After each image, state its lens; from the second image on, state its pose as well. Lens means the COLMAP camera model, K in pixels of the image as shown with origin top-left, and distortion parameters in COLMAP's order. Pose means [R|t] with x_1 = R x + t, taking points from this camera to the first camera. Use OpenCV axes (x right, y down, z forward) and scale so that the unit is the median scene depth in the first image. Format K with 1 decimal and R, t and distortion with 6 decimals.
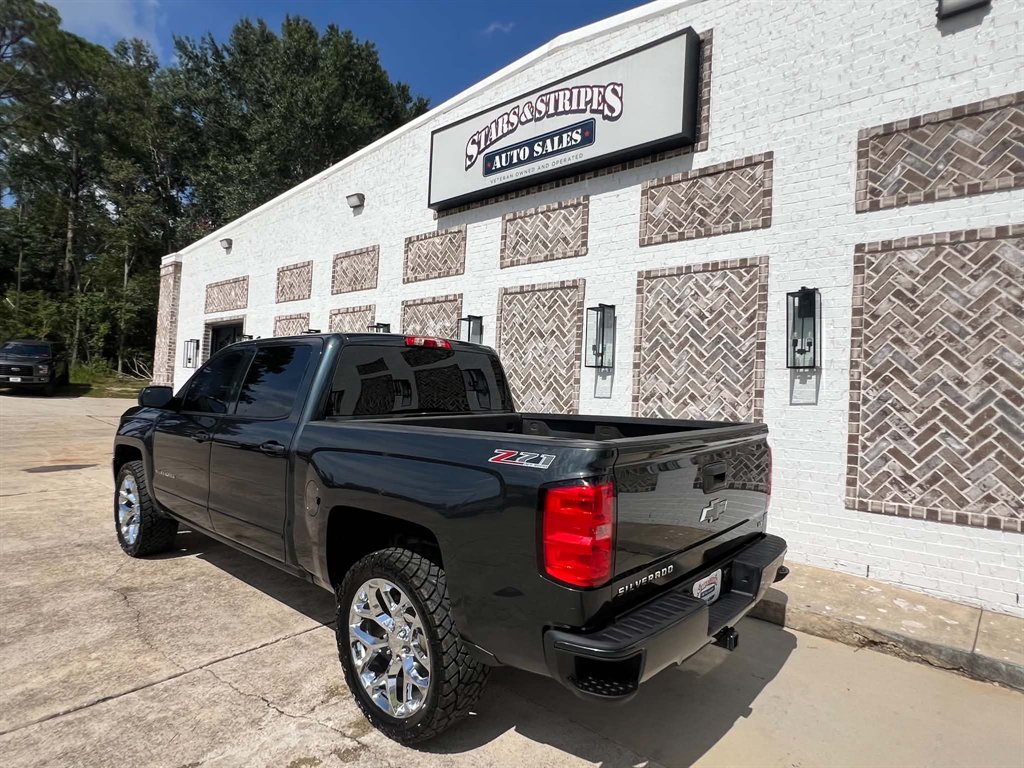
lens RADIAL K [[575.0, 0, 507.9], [0, 575.0, 388.2], [0, 0, 1]] dist [-0.006859, 0.003170]
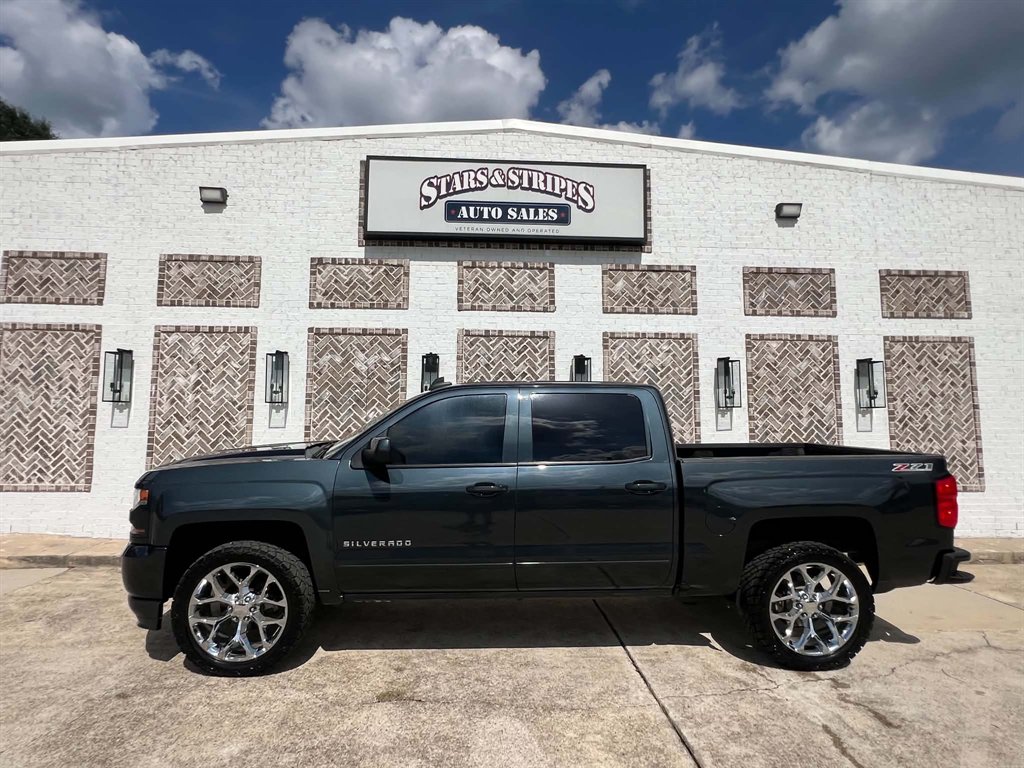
lens RADIAL K [[573.8, 0, 506.1], [0, 573.8, 388.3], [0, 0, 1]] dist [-0.003122, 0.000093]
pose [[0.714789, 0.015405, 0.699171, -0.778134], [0.014569, 0.999212, -0.036911, -0.028698], [-0.699189, 0.036570, 0.714001, 0.216438]]
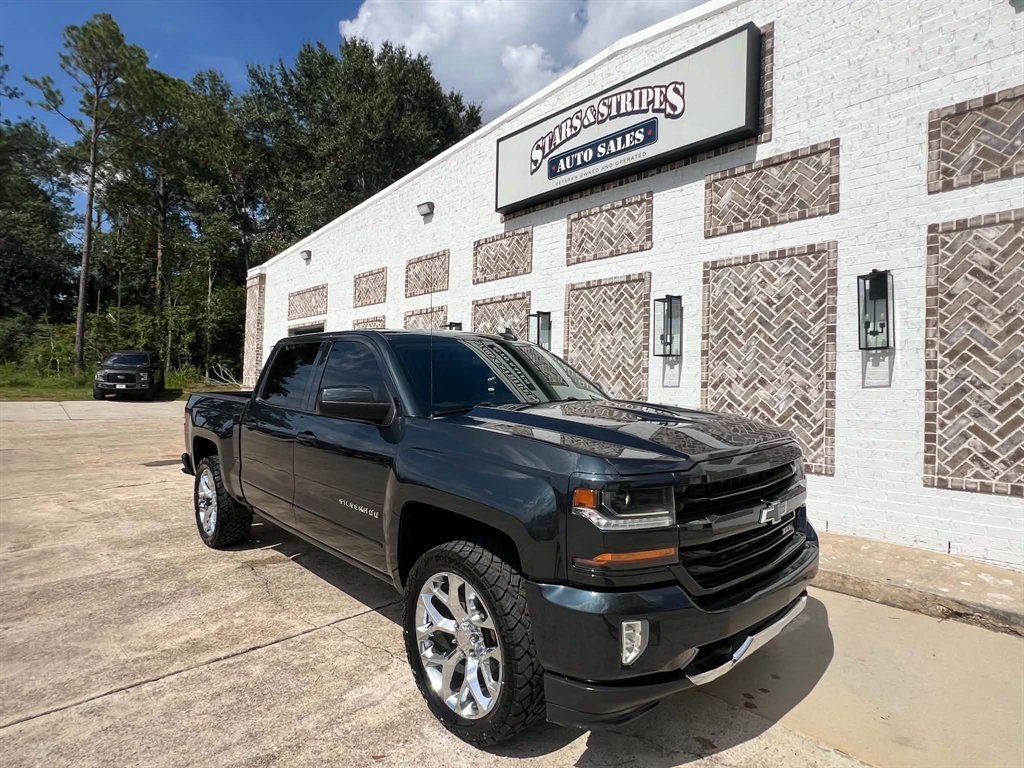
lens RADIAL K [[561.0, 0, 507.6], [0, 561.0, 386.9], [0, 0, 1]] dist [-0.002760, 0.001142]
pose [[0.995095, -0.024750, -0.095779, -0.032014], [0.025045, 0.999685, 0.001882, 0.010236], [0.095702, -0.004272, 0.995401, -0.039630]]
